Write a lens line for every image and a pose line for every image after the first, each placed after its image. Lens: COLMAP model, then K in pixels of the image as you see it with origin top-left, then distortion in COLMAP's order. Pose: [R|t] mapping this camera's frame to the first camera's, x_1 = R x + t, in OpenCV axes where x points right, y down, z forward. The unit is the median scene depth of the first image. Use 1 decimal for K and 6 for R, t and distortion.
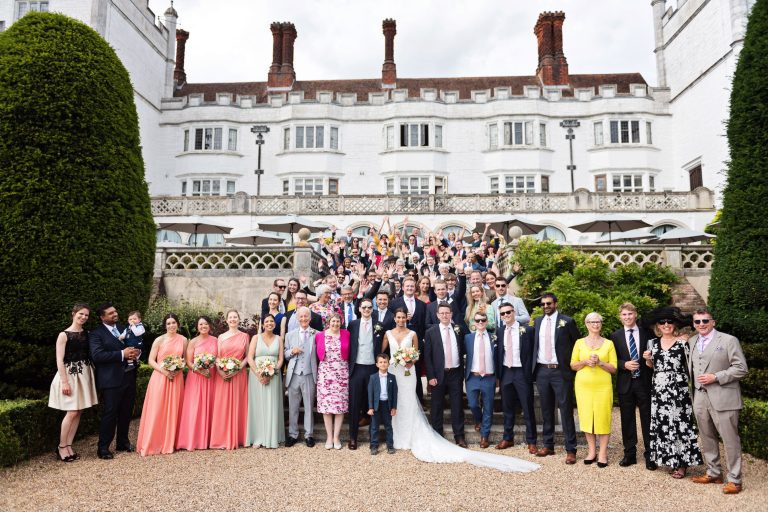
lens RADIAL K [[541.3, 0, 384.0], [0, 541.3, 256.0], [0, 0, 1]] dist [-0.009180, -0.004097]
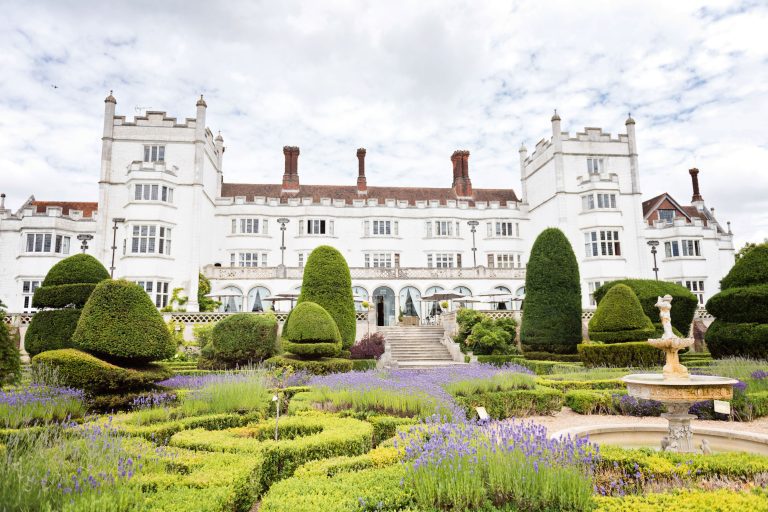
lens RADIAL K [[522.7, 0, 384.0], [0, 522.7, 256.0], [0, 0, 1]] dist [0.007263, -0.001331]
pose [[0.984253, 0.011305, 0.176403, -0.210758], [-0.003021, 0.998883, -0.047159, -0.062584], [-0.176739, 0.045883, 0.983188, -0.535568]]
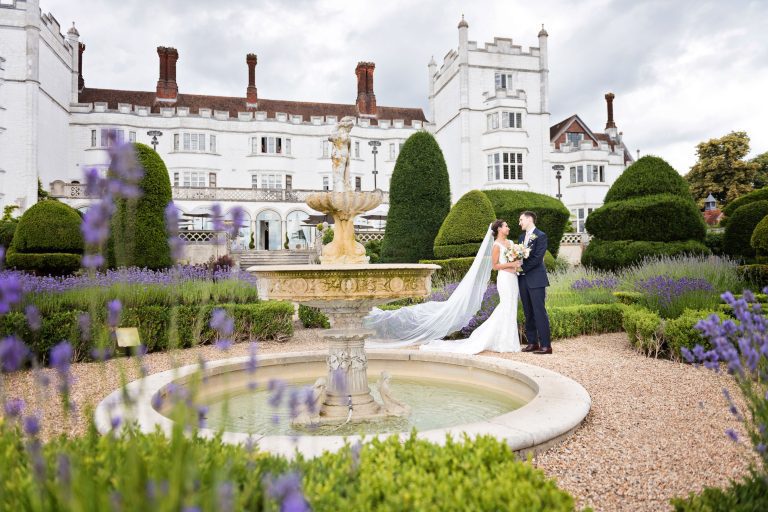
lens RADIAL K [[522.7, 0, 384.0], [0, 522.7, 256.0], [0, 0, 1]] dist [0.007263, -0.001331]
pose [[0.959314, -0.004911, 0.282298, -0.050729], [-0.015166, 0.997509, 0.068891, -0.027028], [-0.281933, -0.070370, 0.956850, -0.442185]]
